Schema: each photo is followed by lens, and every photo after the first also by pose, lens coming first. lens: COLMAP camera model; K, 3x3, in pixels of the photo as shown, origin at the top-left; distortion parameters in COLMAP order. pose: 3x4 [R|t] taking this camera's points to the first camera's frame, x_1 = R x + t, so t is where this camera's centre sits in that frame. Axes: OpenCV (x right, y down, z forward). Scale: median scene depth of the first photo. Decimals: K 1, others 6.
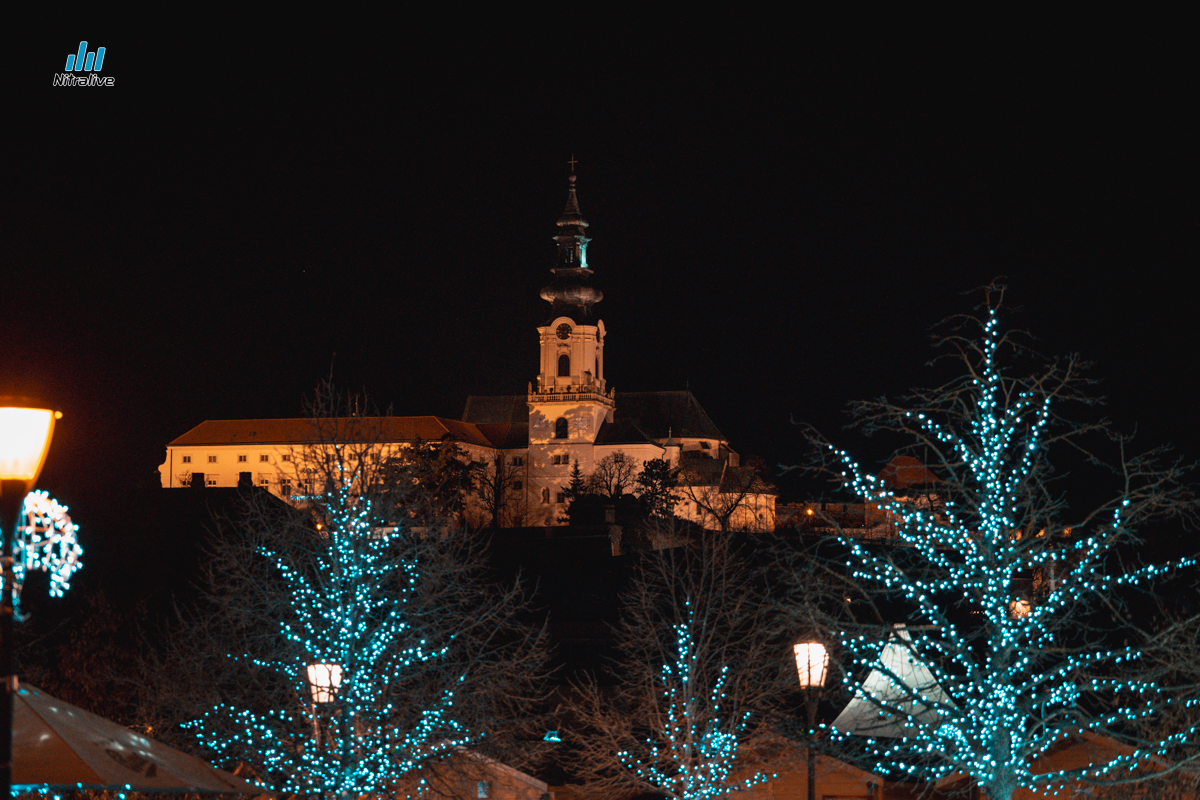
lens RADIAL K [[4275.3, 0, 600.0], [0, 4275.3, 400.0], [0, 0, 1]] dist [0.510738, 1.286412]
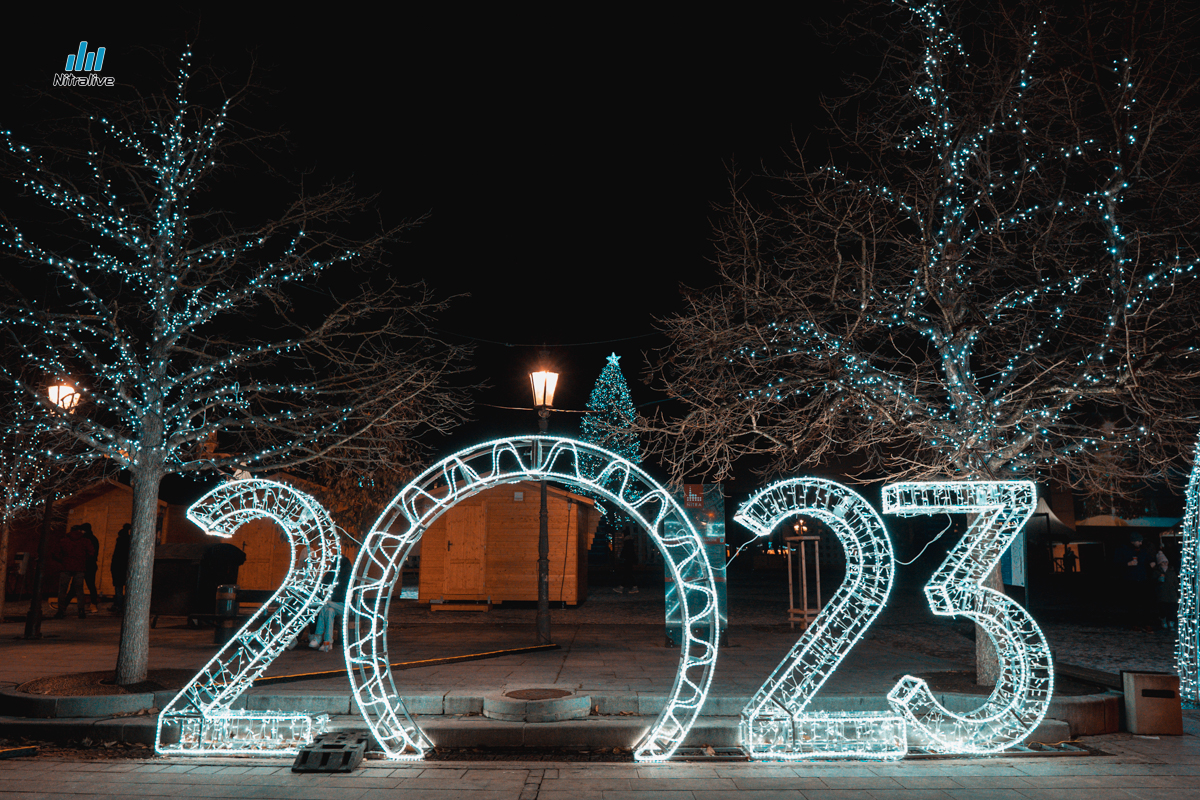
lens RADIAL K [[828.8, 0, 600.0], [0, 828.8, 400.0], [0, 0, 1]] dist [-0.005499, -0.001541]
pose [[0.910974, 0.073067, 0.405940, 0.050583], [-0.043074, 0.995656, -0.082549, 0.038880], [-0.410208, 0.057715, 0.910164, 0.360209]]
